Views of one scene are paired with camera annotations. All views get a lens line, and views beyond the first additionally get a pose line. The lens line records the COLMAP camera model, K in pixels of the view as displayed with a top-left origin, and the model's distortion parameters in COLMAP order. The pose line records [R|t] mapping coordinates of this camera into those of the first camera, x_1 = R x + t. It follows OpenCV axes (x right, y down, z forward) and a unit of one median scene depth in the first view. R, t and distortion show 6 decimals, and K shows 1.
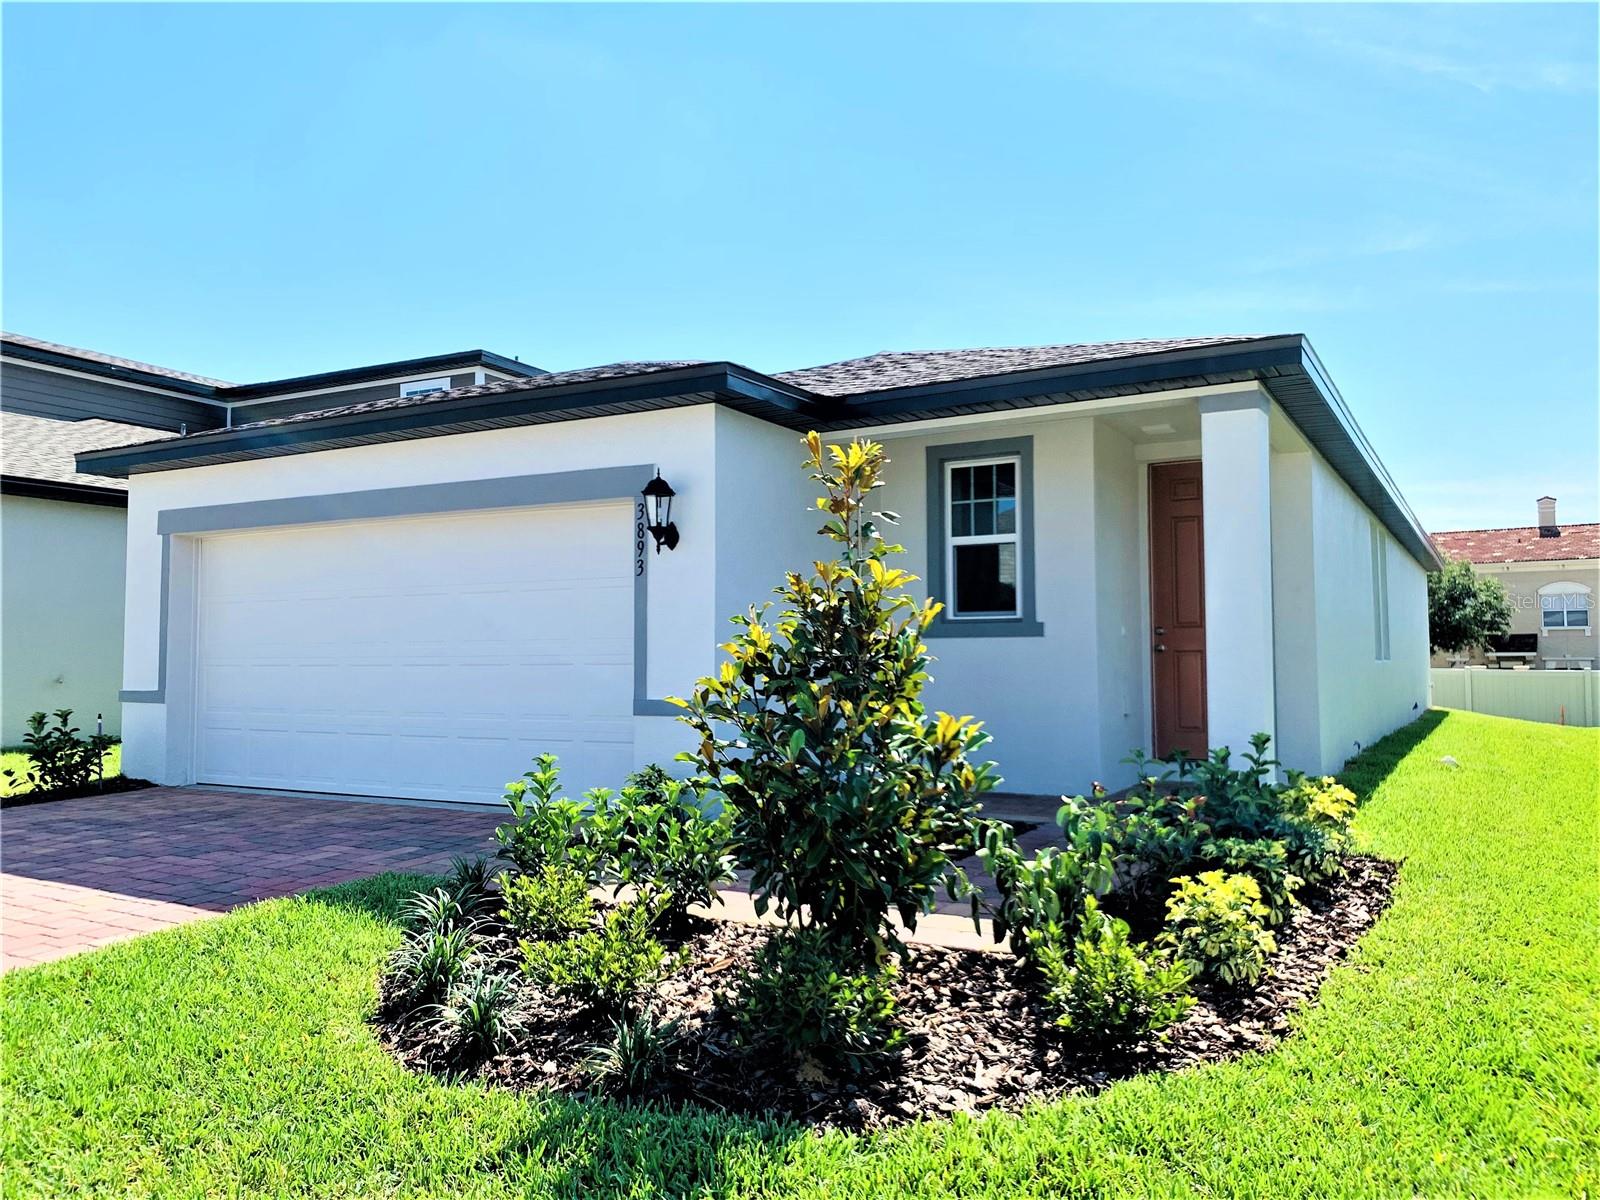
lens RADIAL K [[1221.2, 0, 801.9], [0, 1221.2, 605.1], [0, 0, 1]] dist [0.020541, -0.013136]
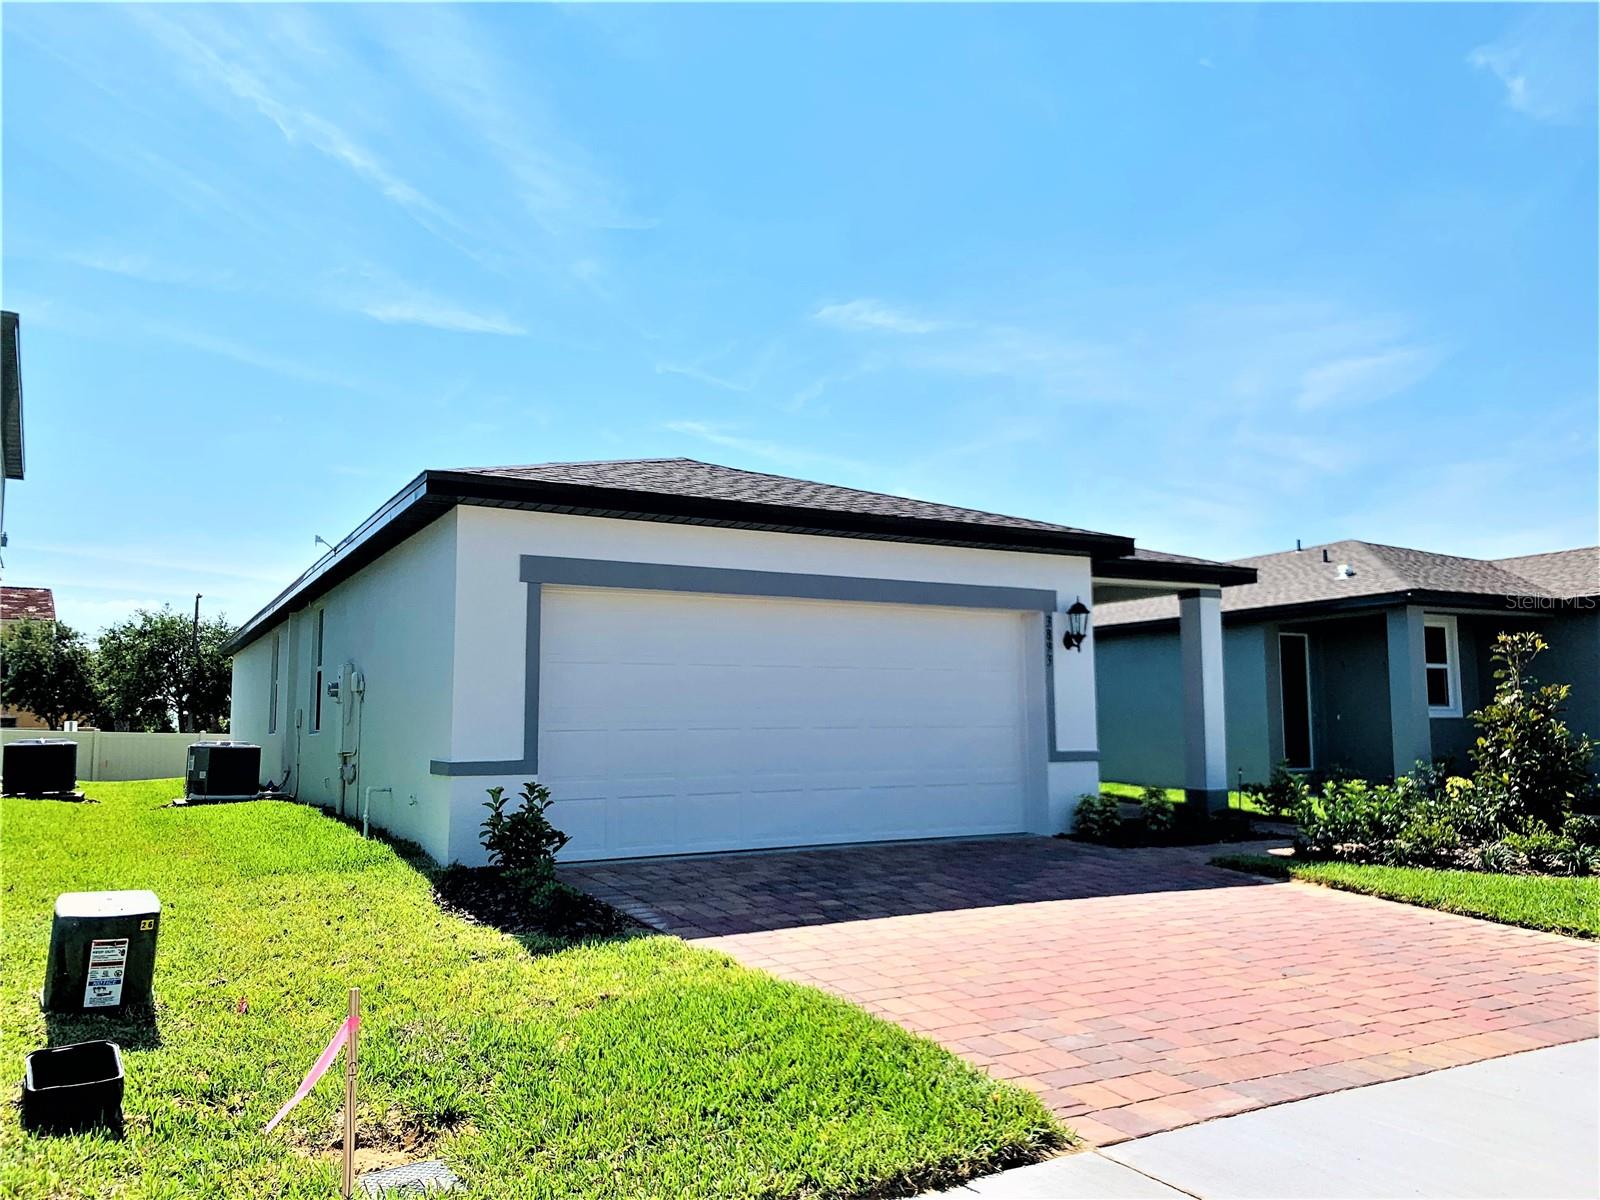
lens RADIAL K [[1221.2, 0, 795.5], [0, 1221.2, 600.2], [0, 0, 1]] dist [0.020541, -0.013136]
pose [[0.513929, 0.088122, 0.853295, -1.329057], [-0.030346, 0.995955, -0.084578, 0.026582], [-0.857296, 0.017572, 0.514524, 0.441670]]
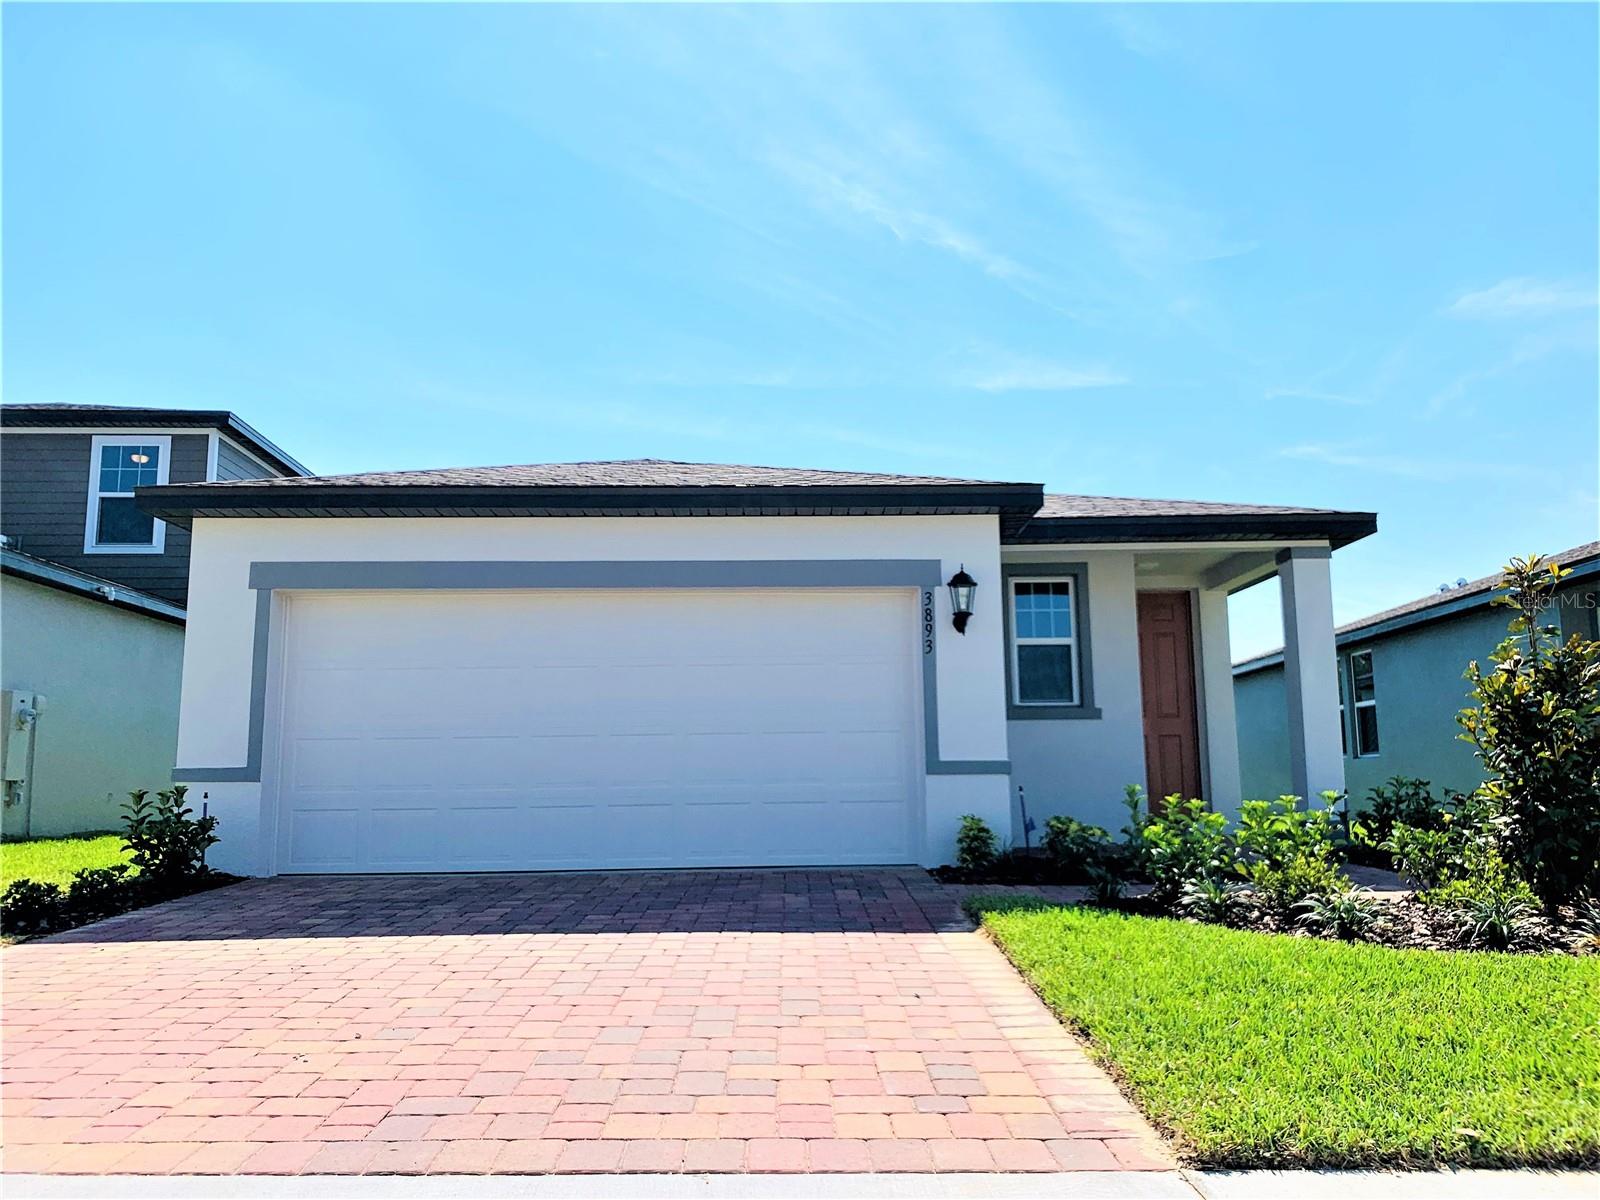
lens RADIAL K [[1221.2, 0, 806.2], [0, 1221.2, 597.5], [0, 0, 1]] dist [0.020541, -0.013136]
pose [[0.858819, 0.071227, 0.507304, -0.714661], [-0.013707, 0.993127, -0.116234, 0.051681], [-0.512097, 0.092870, 0.853892, 0.054872]]
